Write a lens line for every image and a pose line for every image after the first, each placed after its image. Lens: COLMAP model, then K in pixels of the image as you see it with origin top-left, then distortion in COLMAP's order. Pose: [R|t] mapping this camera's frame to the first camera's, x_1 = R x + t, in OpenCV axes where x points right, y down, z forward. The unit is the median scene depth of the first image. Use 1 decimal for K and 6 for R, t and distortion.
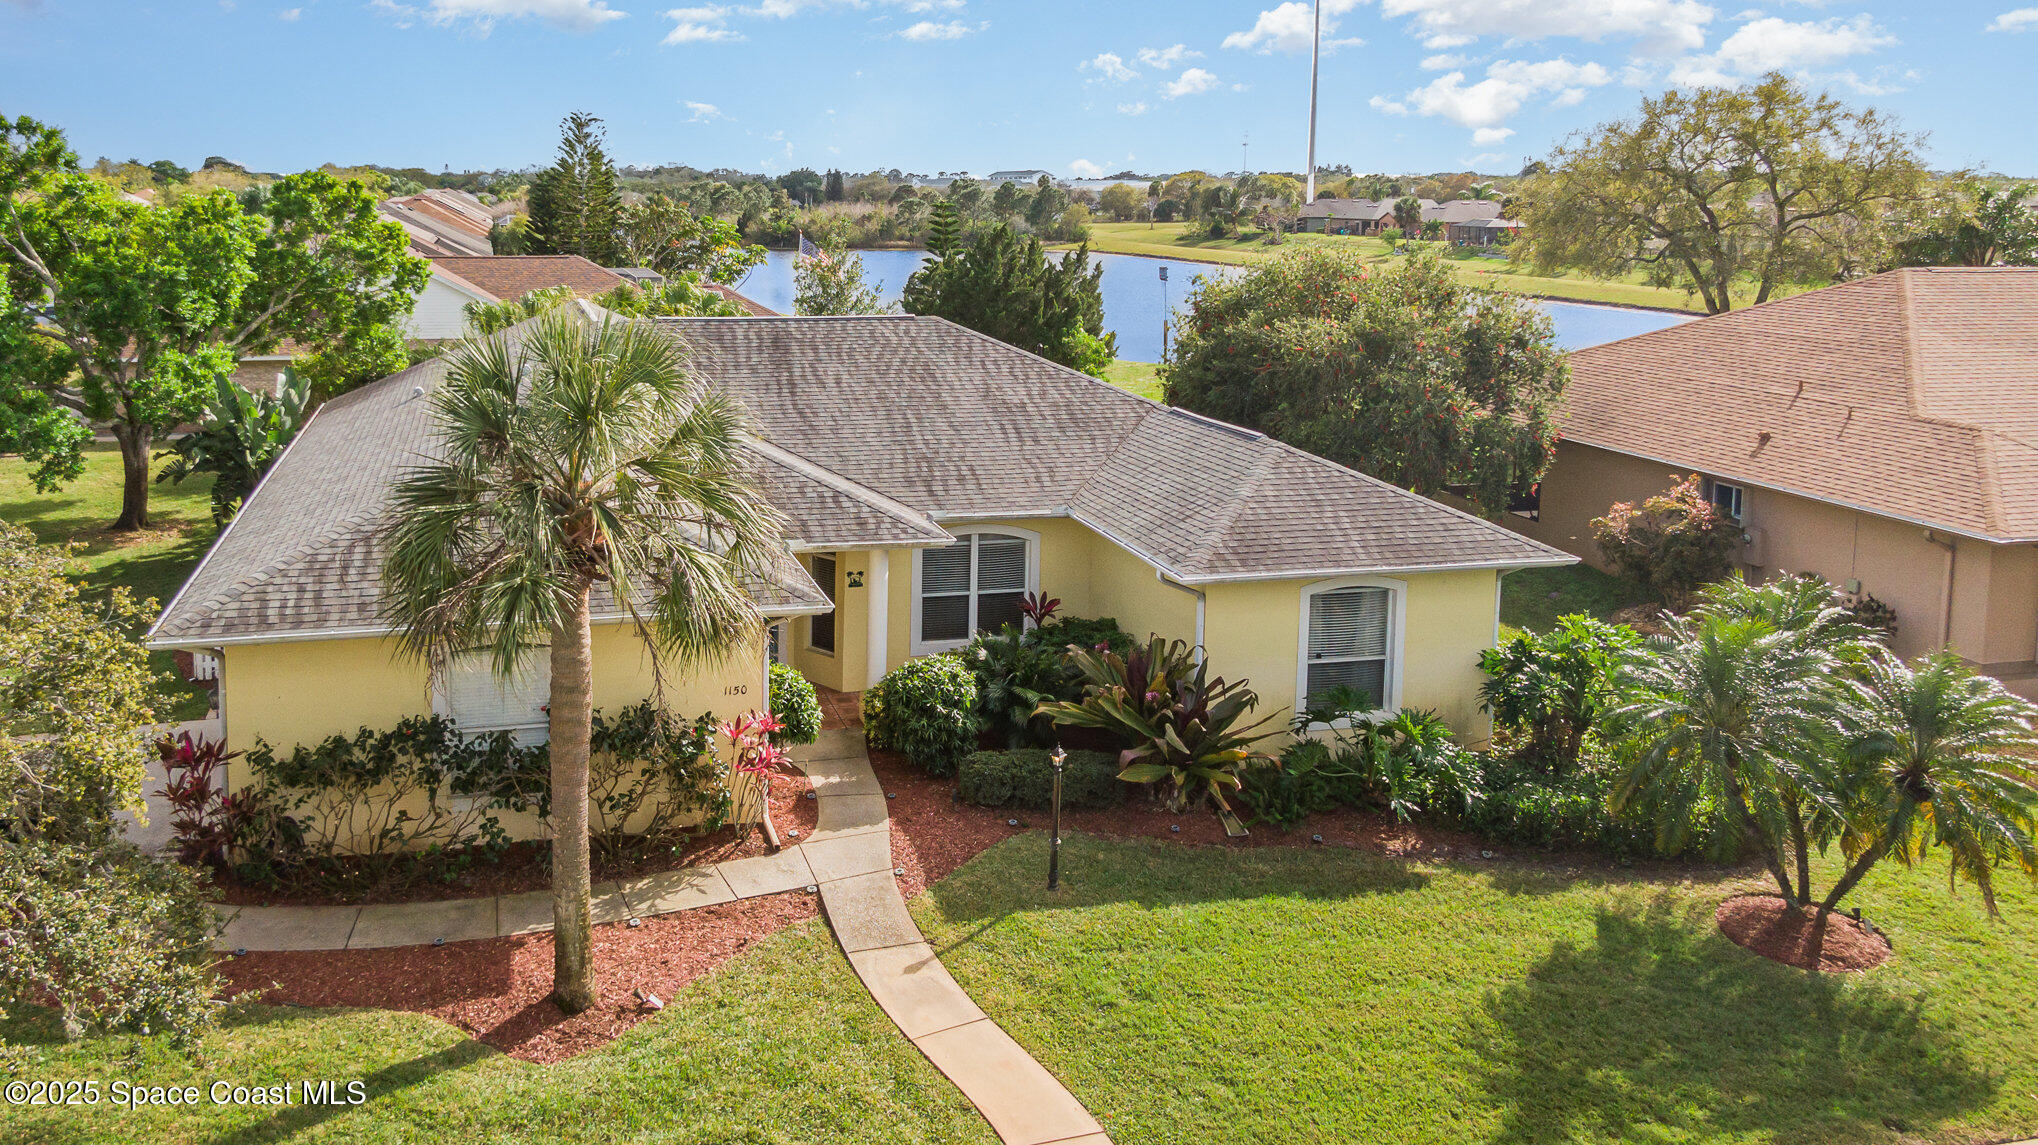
lens RADIAL K [[1509.9, 0, 805.0], [0, 1509.9, 359.9], [0, 0, 1]] dist [0.000504, 0.000347]
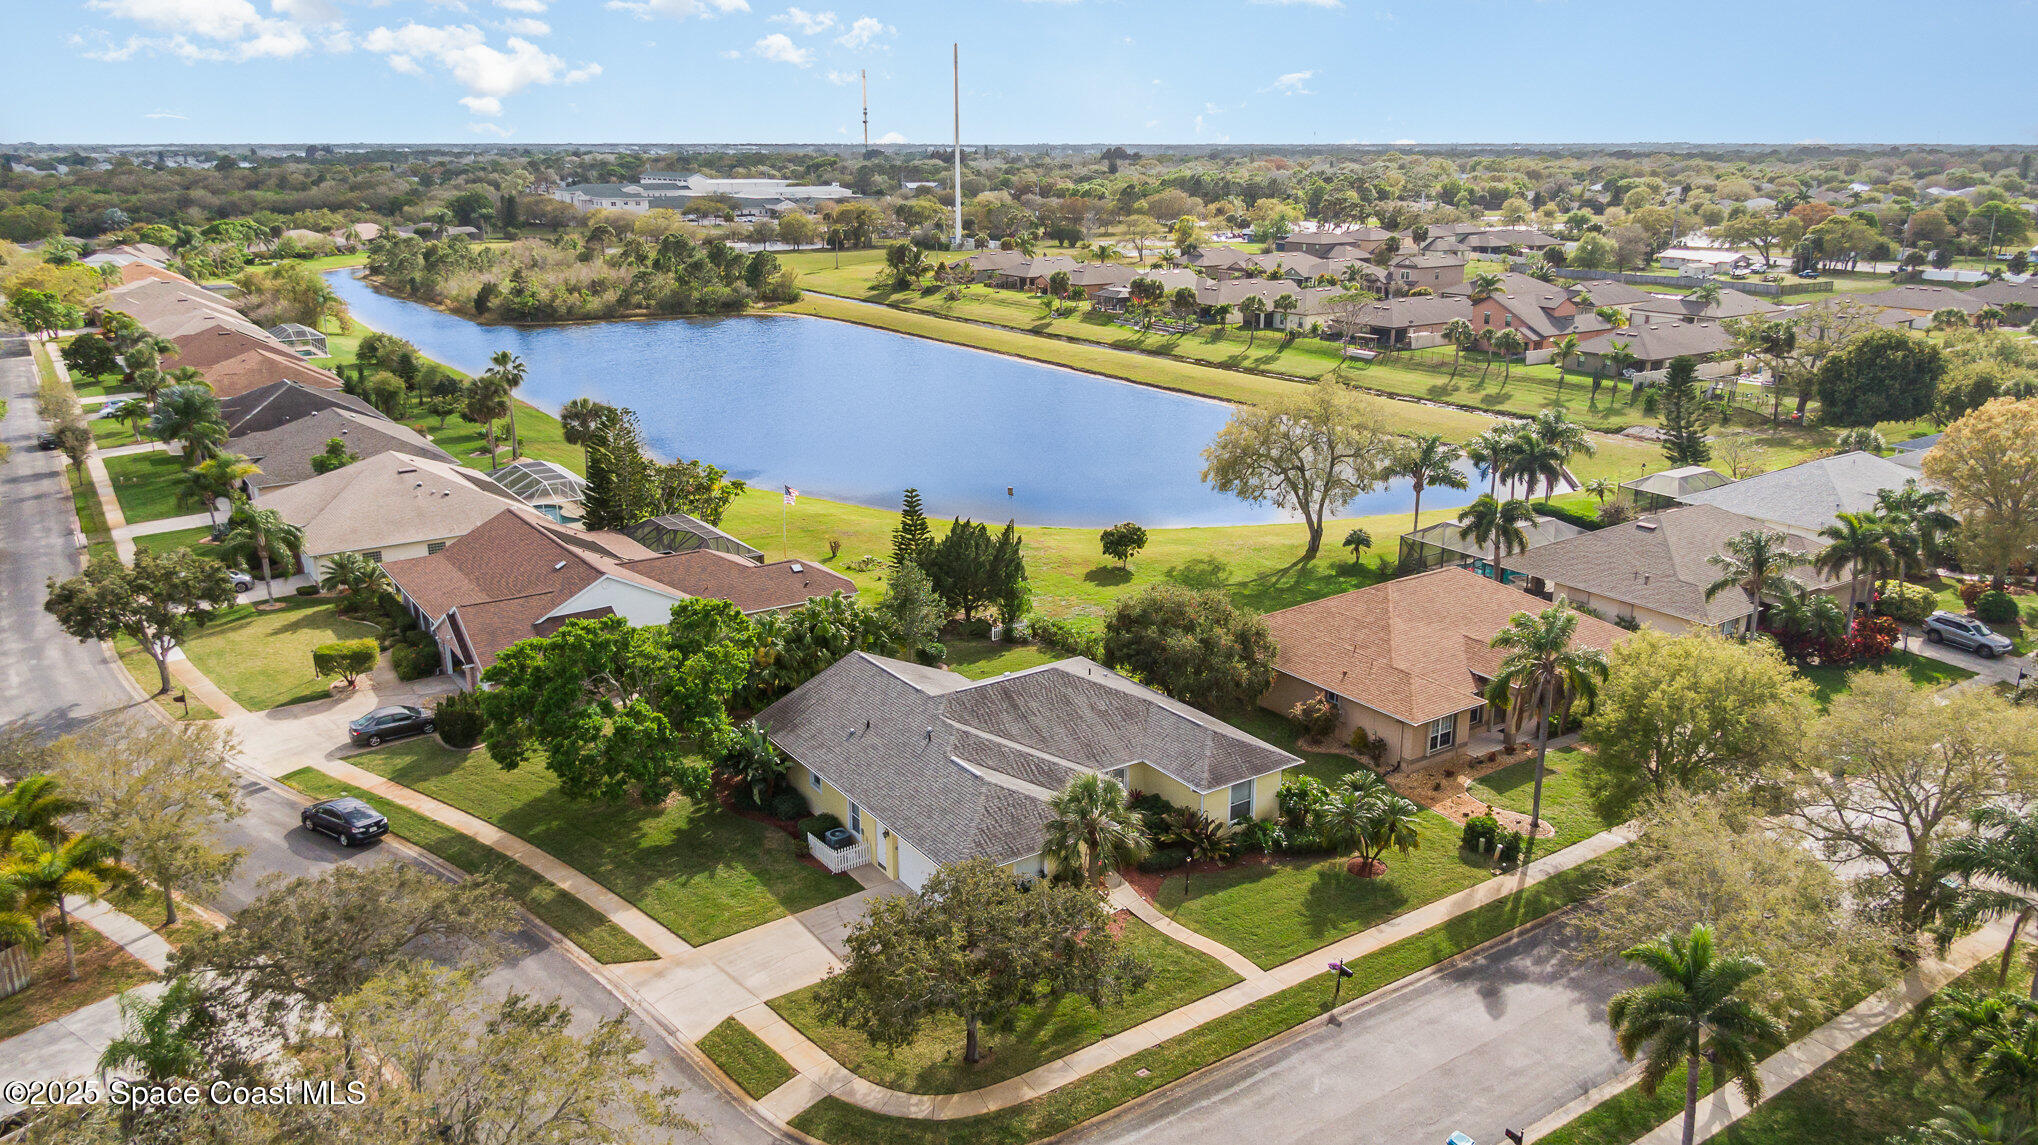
lens RADIAL K [[1453.2, 0, 1019.0], [0, 1453.2, 572.5], [0, 0, 1]] dist [0.026510, -0.002819]
pose [[0.924250, -0.114485, 0.364219, -1.116689], [0.049926, 0.982032, 0.181990, -0.847646], [-0.378509, -0.150020, 0.913359, -1.519673]]
